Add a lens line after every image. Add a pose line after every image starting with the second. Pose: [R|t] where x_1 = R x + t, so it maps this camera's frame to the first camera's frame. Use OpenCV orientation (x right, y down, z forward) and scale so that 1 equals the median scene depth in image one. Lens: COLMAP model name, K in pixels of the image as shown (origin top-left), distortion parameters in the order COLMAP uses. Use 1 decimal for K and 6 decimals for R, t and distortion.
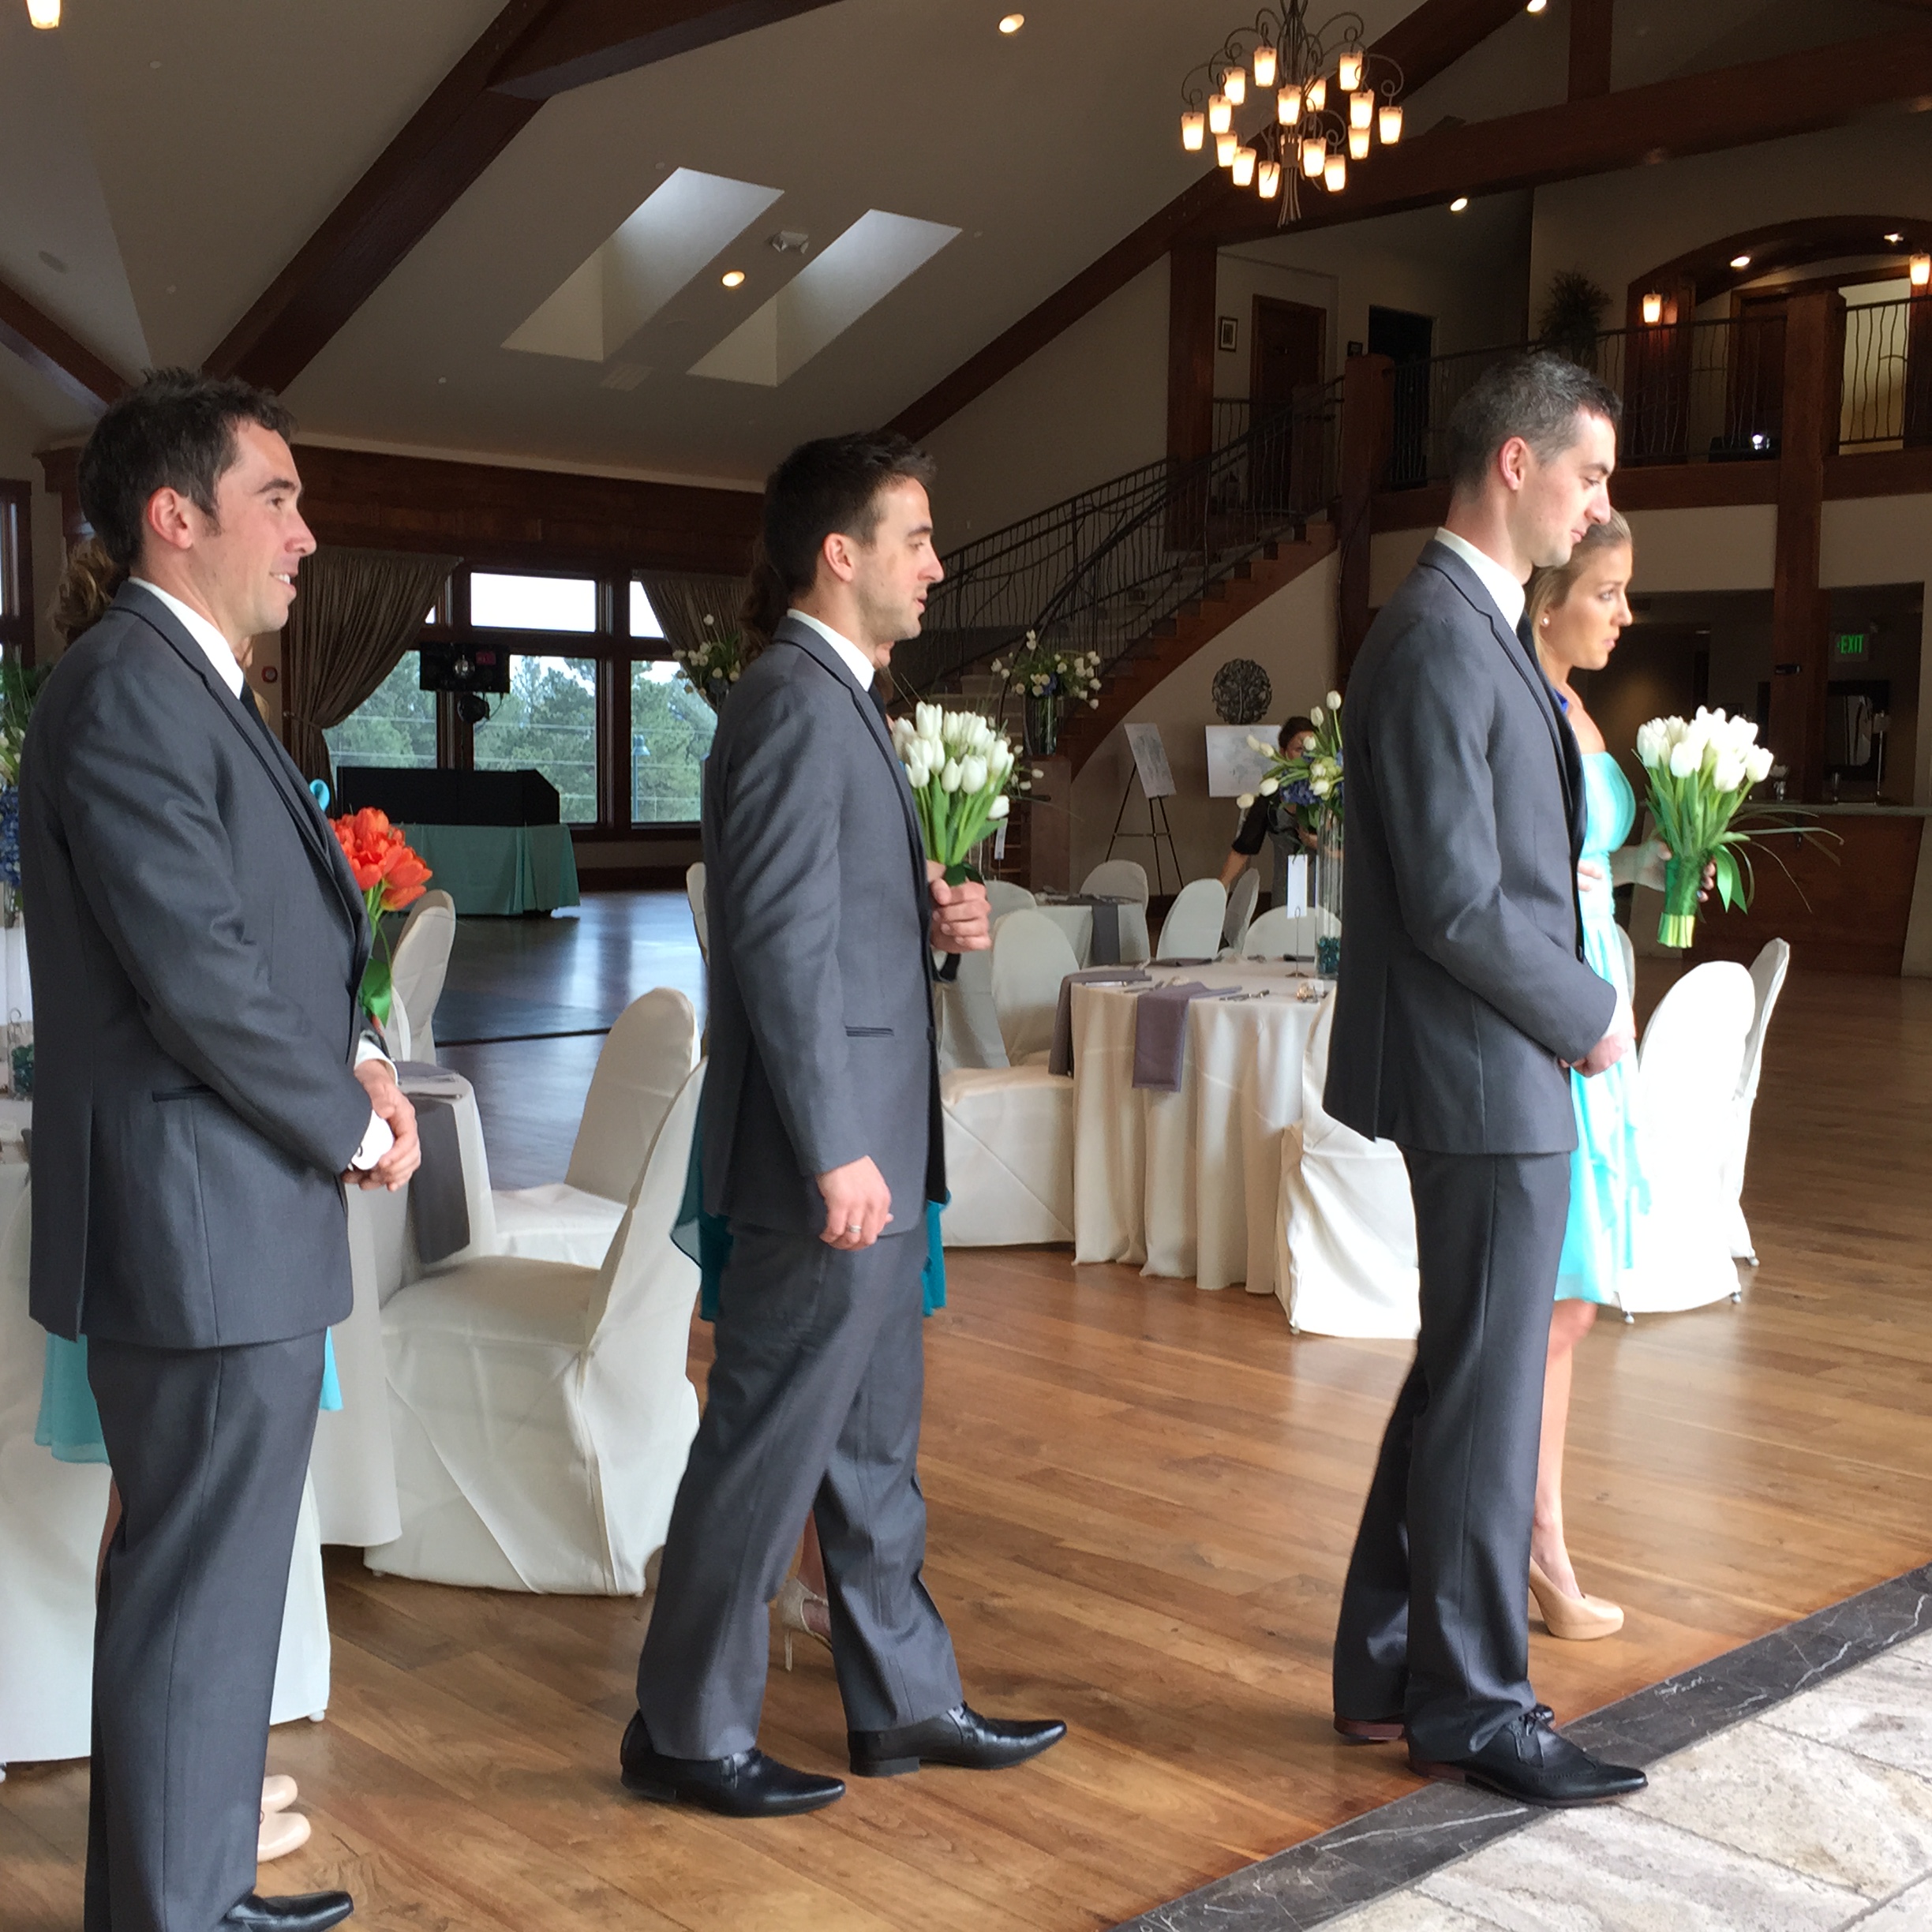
lens RADIAL K [[2492.7, 0, 966.7], [0, 2492.7, 966.2], [0, 0, 1]] dist [0.009877, 0.000000]
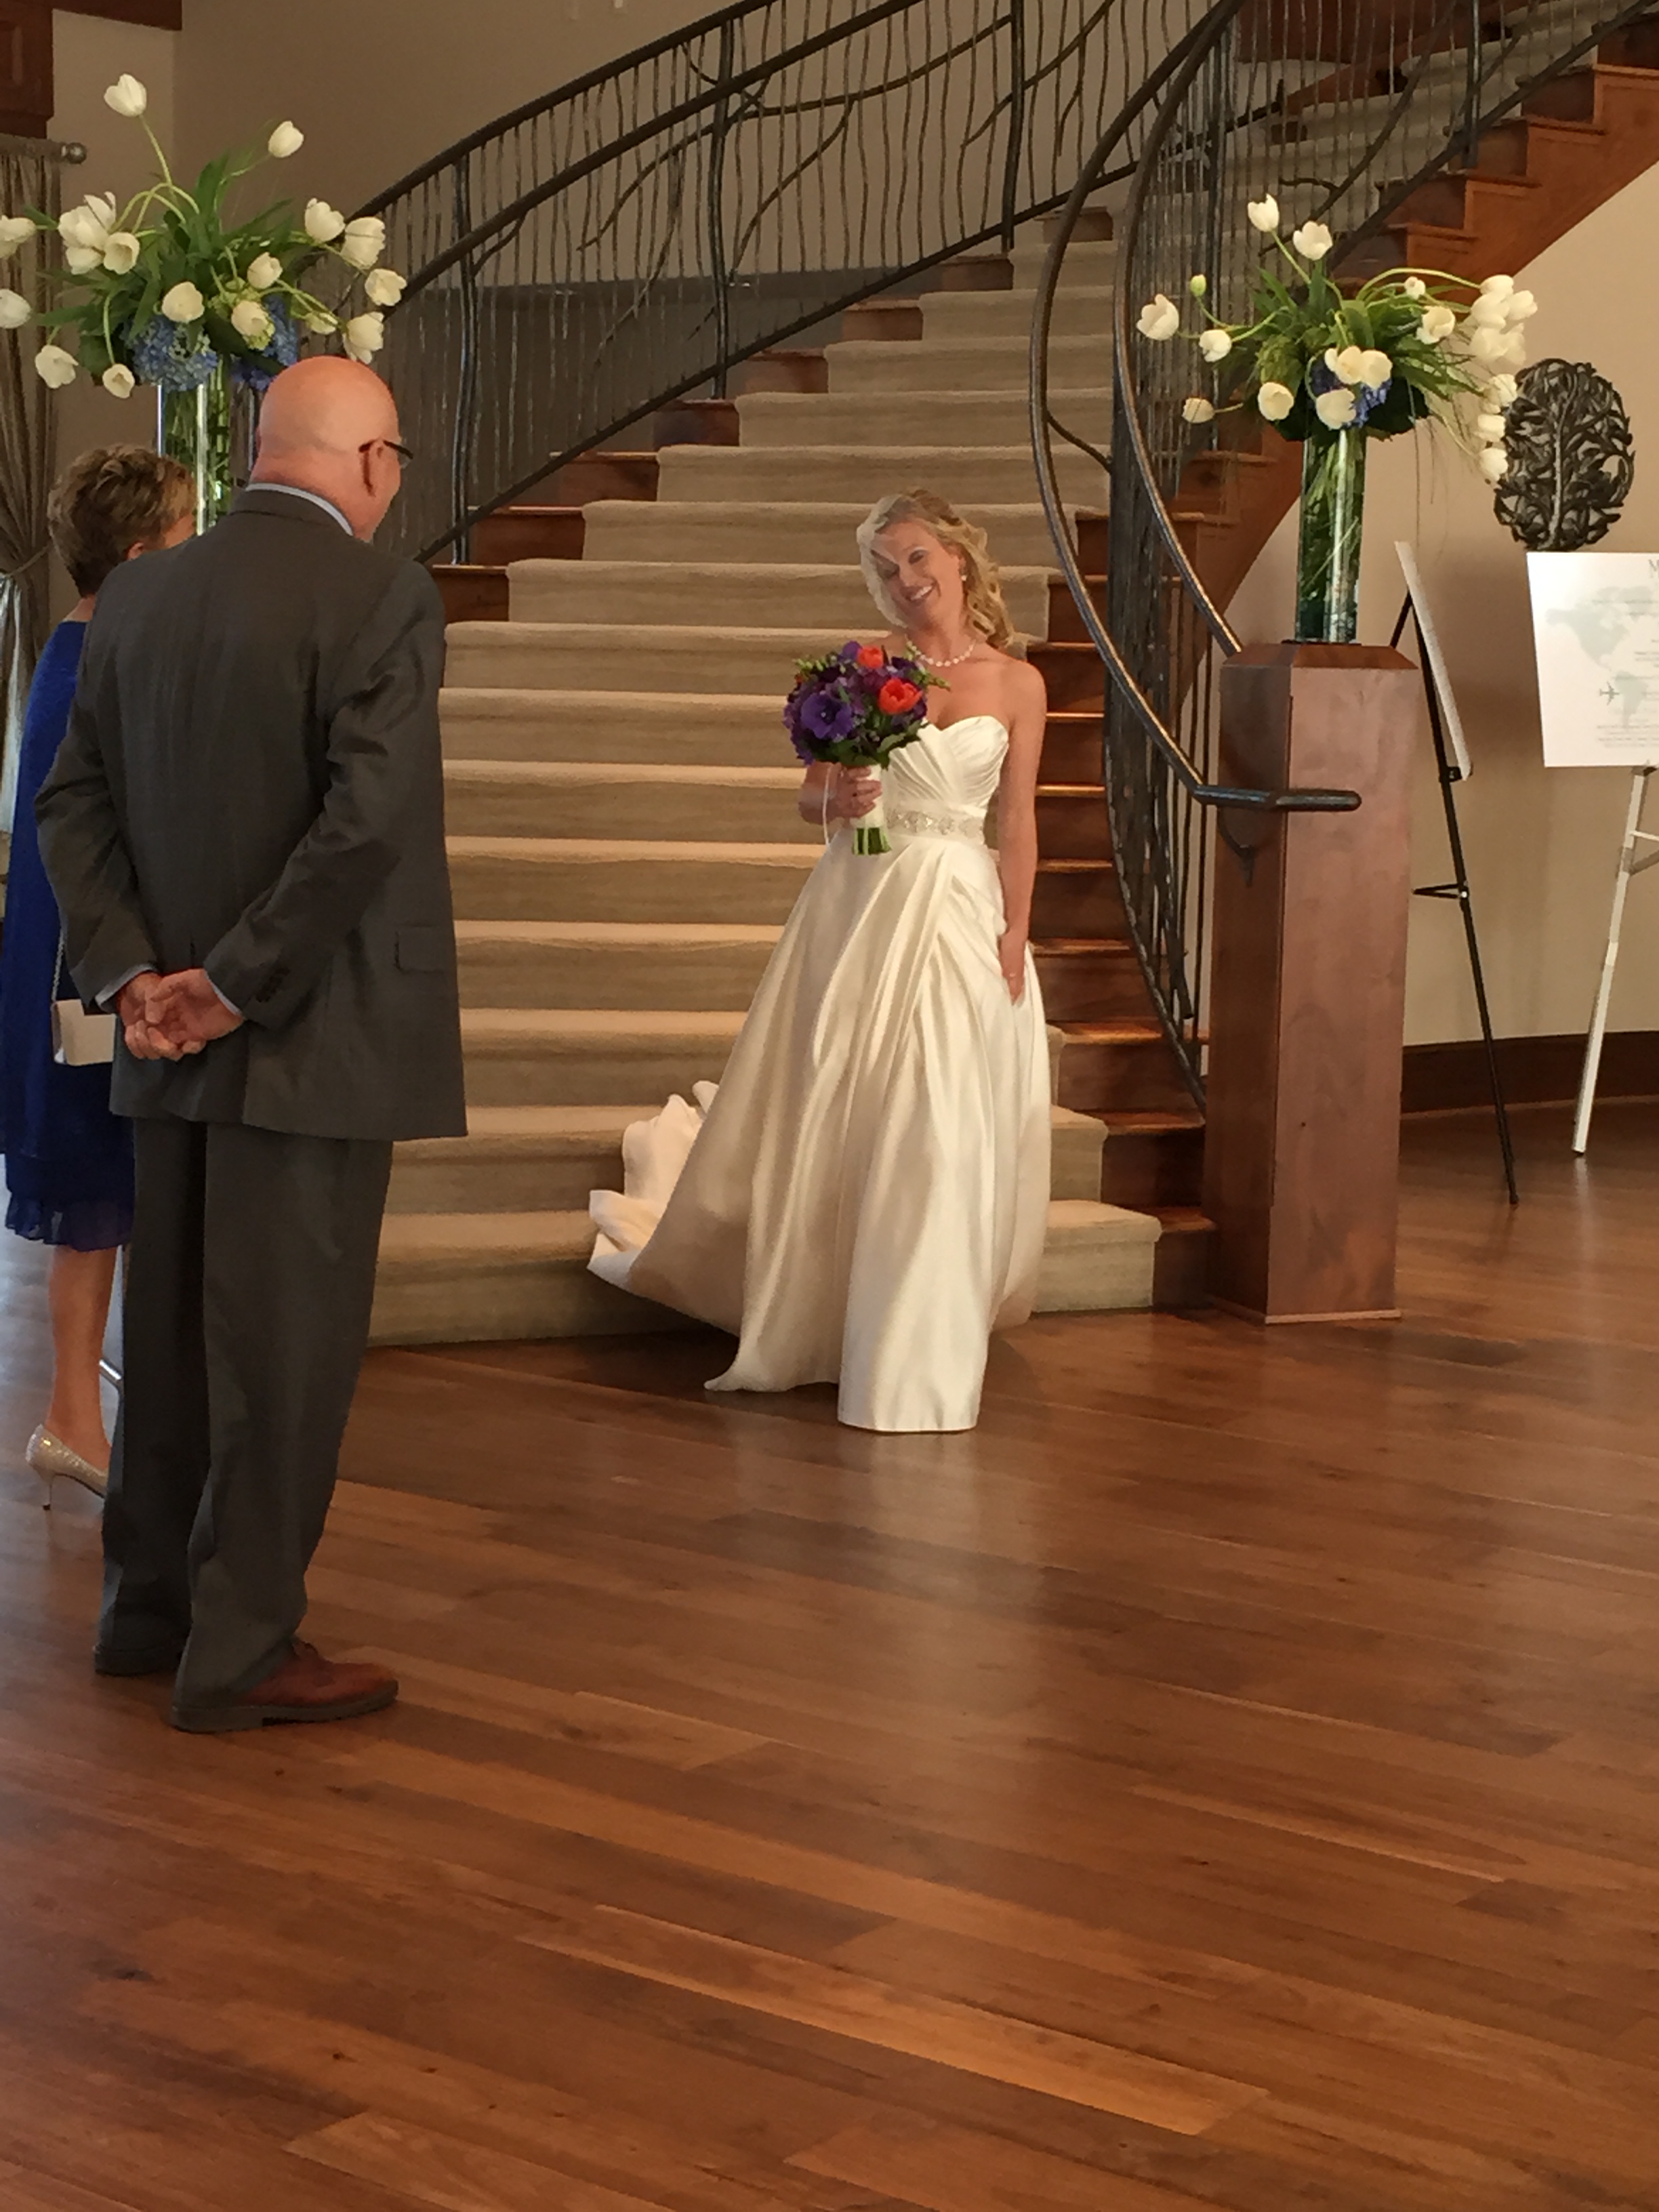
lens RADIAL K [[3877.7, 0, 828.8], [0, 3877.7, 1107.2], [0, 0, 1]] dist [-0.058089, 0.000000]
pose [[0.983765, -0.012543, 0.179023, -0.083248], [0.004697, 0.999012, 0.044184, -0.043230], [-0.179400, -0.042626, 0.982852, 0.480078]]
